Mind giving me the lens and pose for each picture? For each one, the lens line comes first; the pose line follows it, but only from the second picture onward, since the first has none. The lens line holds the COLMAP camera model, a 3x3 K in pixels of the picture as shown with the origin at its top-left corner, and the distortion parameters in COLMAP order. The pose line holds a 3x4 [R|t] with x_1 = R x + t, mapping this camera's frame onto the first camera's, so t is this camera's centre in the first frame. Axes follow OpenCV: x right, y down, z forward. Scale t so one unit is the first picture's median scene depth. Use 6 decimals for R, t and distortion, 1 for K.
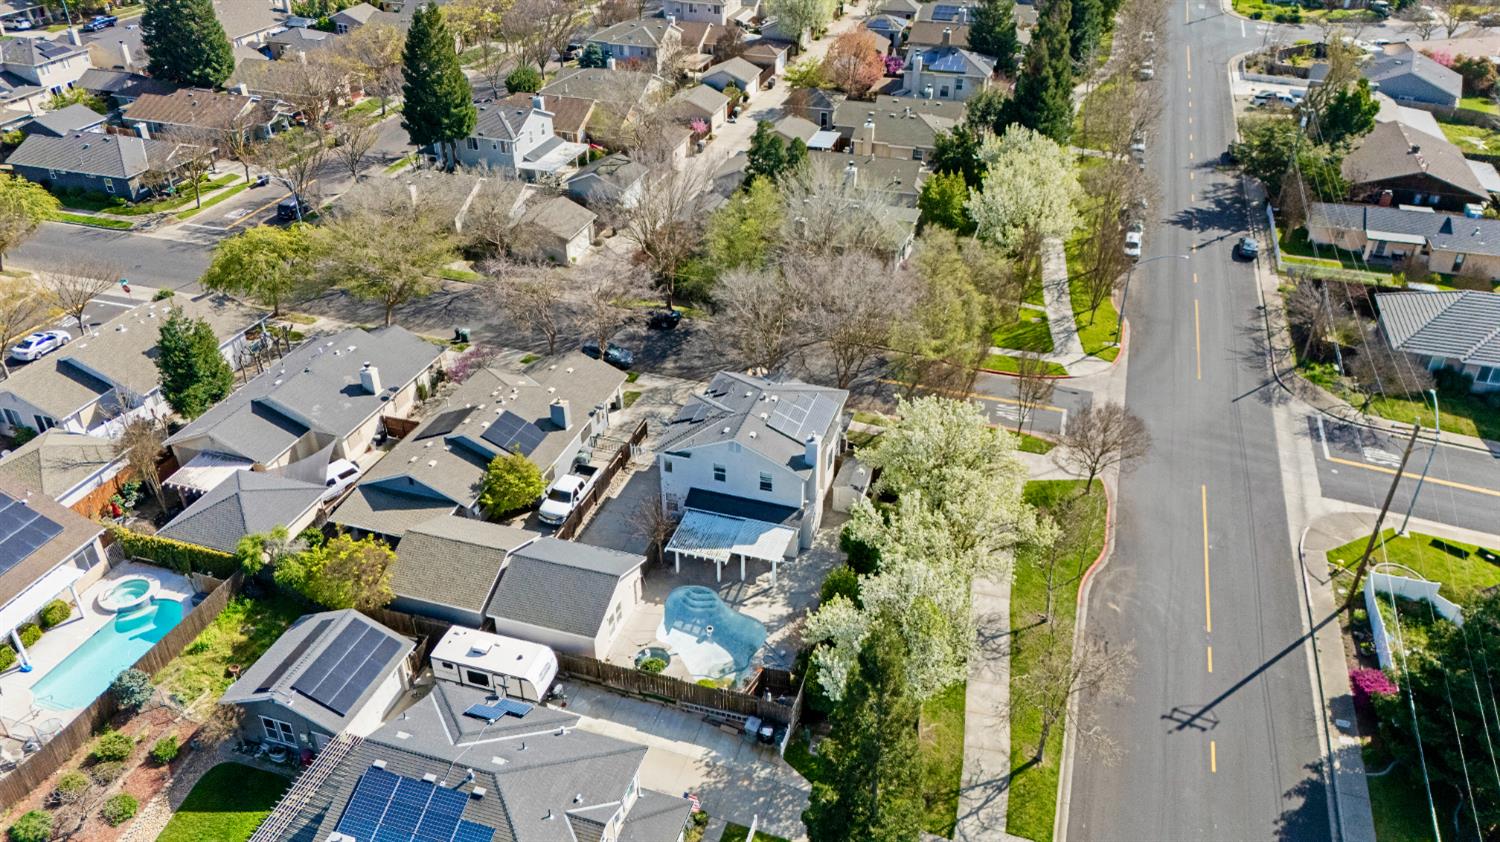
lens RADIAL K [[1112.1, 0, 750.0], [0, 1112.1, 421.0], [0, 0, 1]] dist [0.062887, -0.061859]
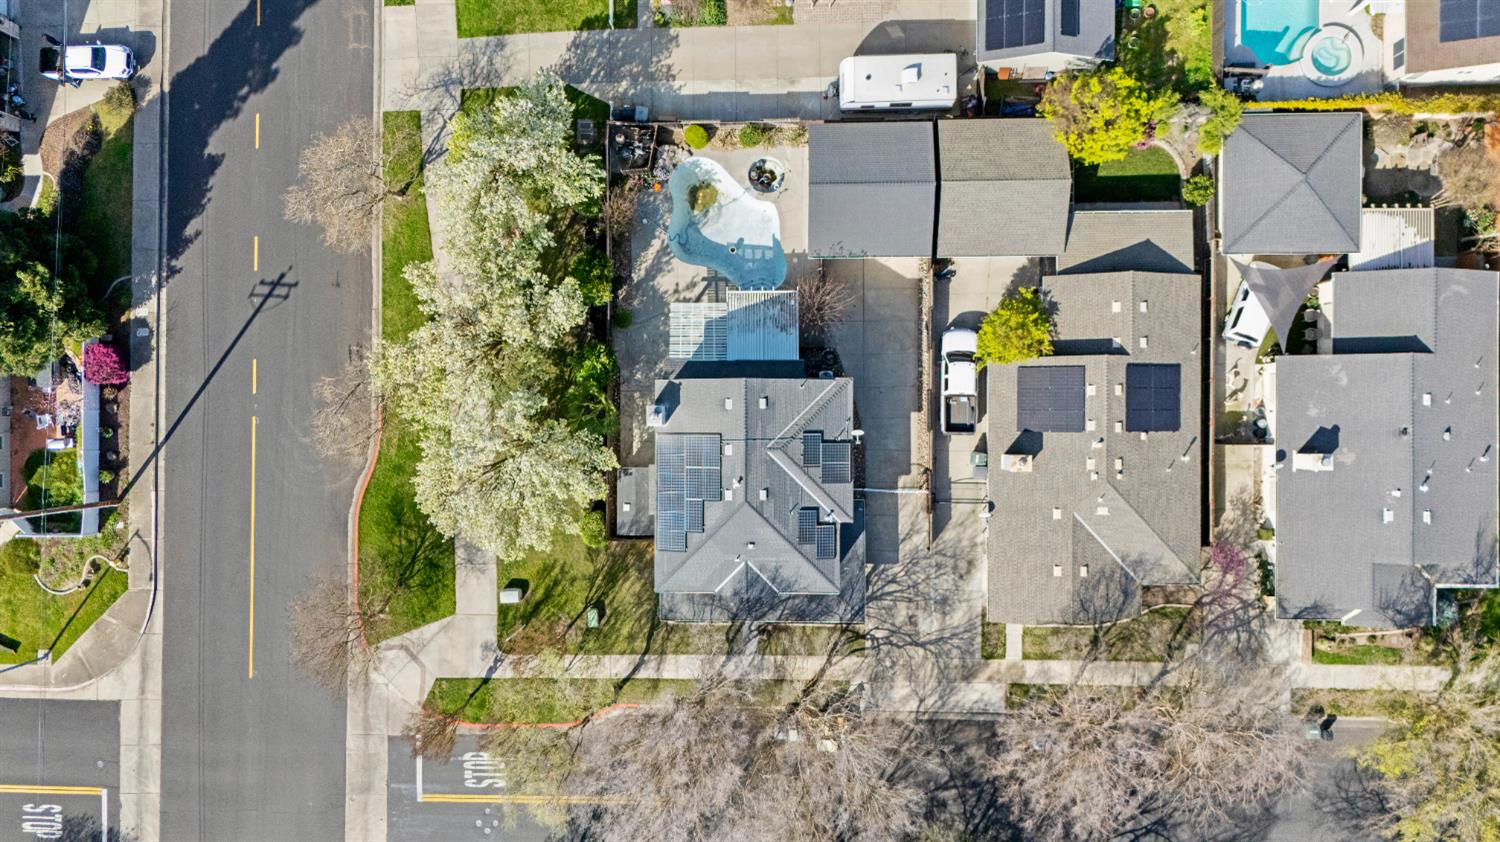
lens RADIAL K [[1112.1, 0, 750.0], [0, 1112.1, 421.0], [0, 0, 1]] dist [0.062887, -0.061859]
pose [[-0.950342, 0.309027, 0.036772, -0.037130], [-0.131203, -0.504996, 0.853091, -0.675807], [0.282198, 0.805904, 0.520464, 0.583297]]
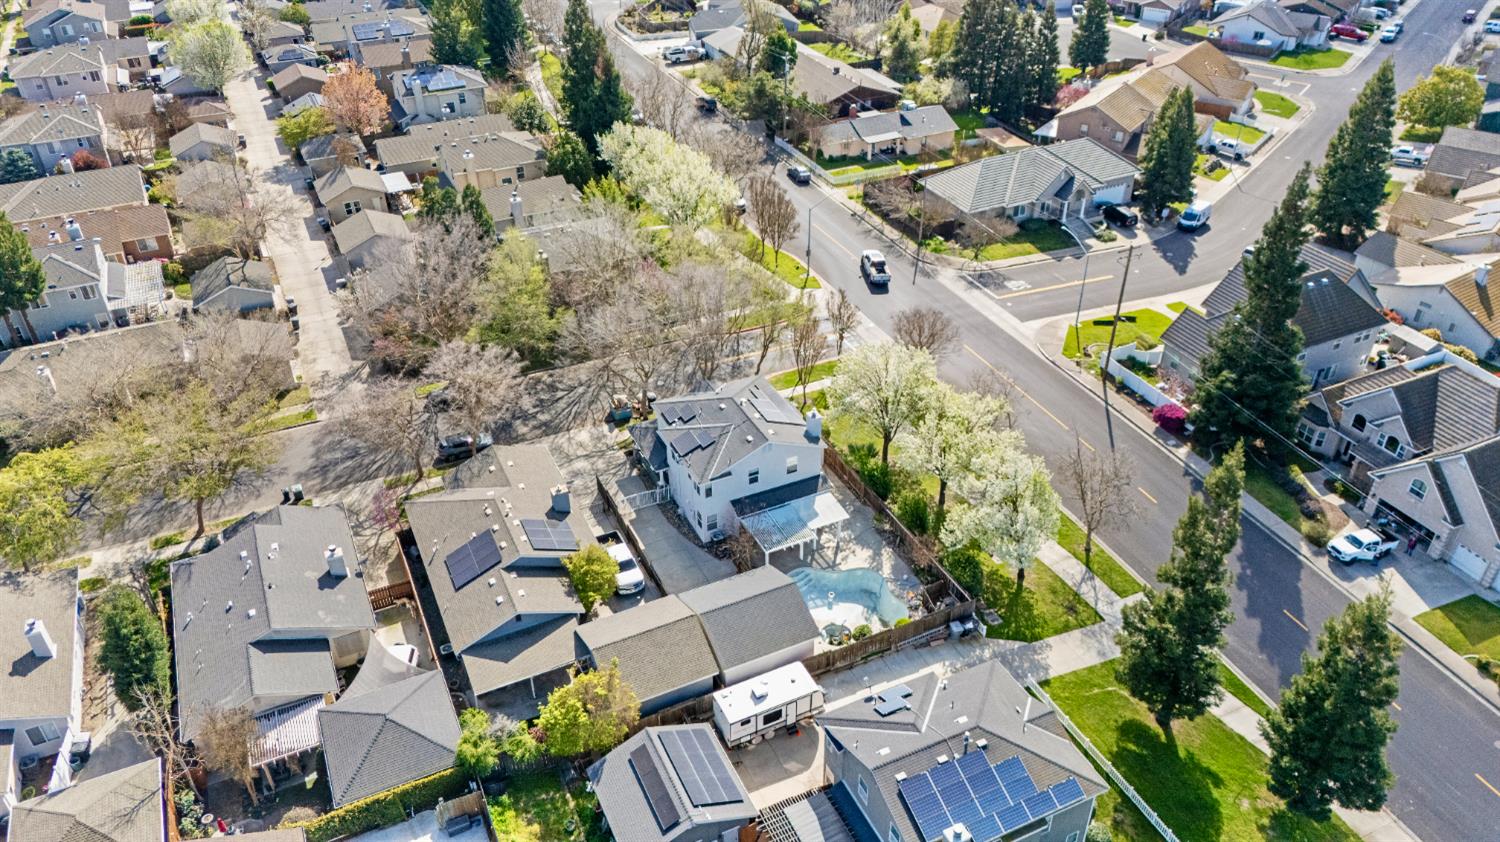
lens RADIAL K [[1112.1, 0, 750.0], [0, 1112.1, 421.0], [0, 0, 1]] dist [0.062887, -0.061859]
pose [[0.726855, -0.389571, 0.565612, -0.646355], [0.371180, 0.915746, 0.153735, -0.179973], [-0.577847, 0.098201, 0.810216, 0.080979]]
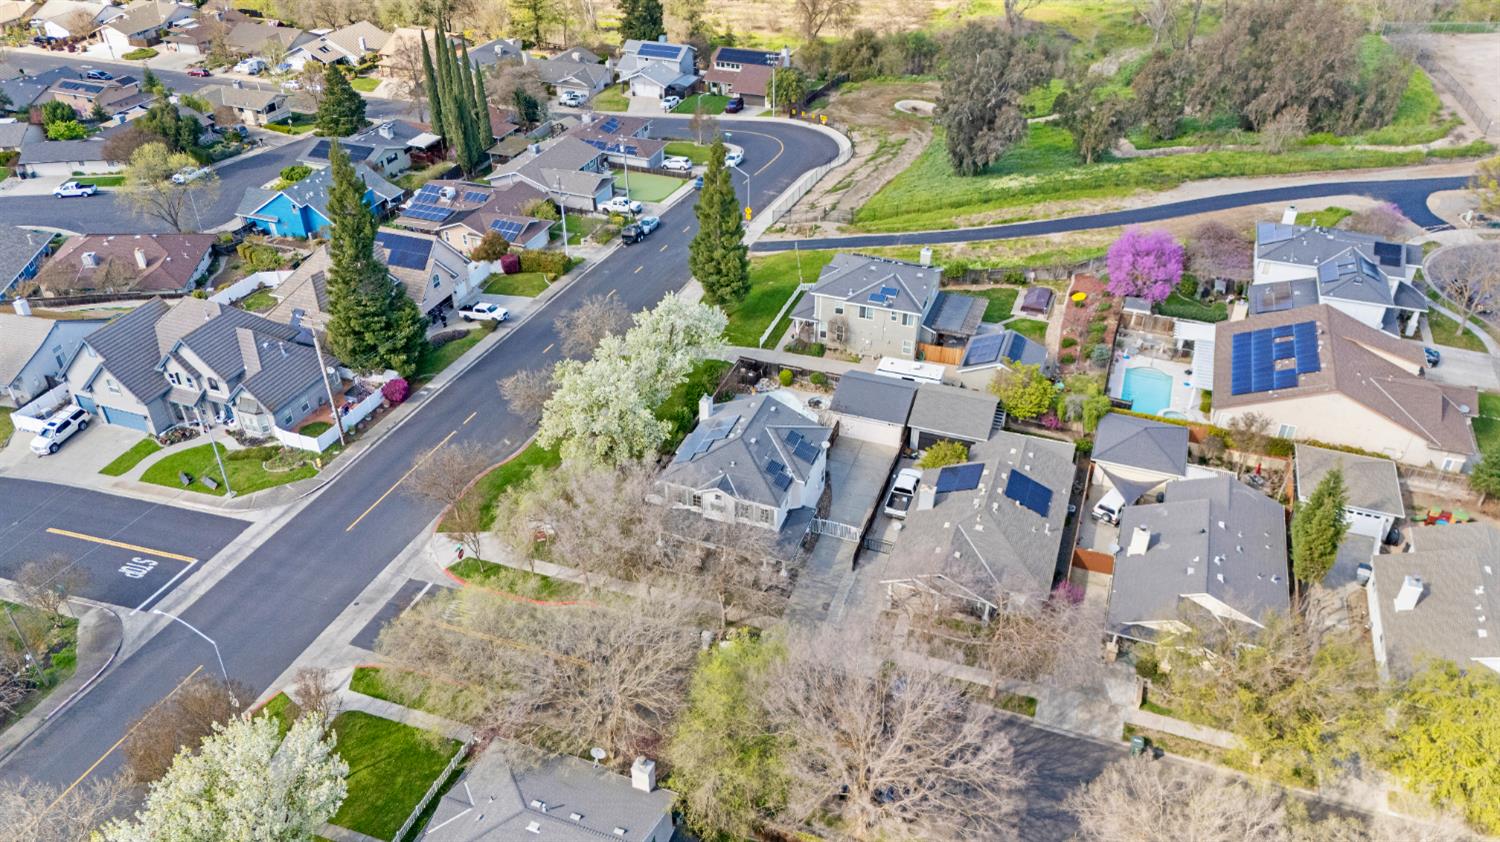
lens RADIAL K [[1112.1, 0, 750.0], [0, 1112.1, 421.0], [0, 0, 1]] dist [0.062887, -0.061859]
pose [[-0.999291, -0.016790, 0.033704, -0.037280], [0.023875, 0.409636, 0.911937, -1.122100], [-0.029118, 0.912094, -0.408945, 1.512098]]
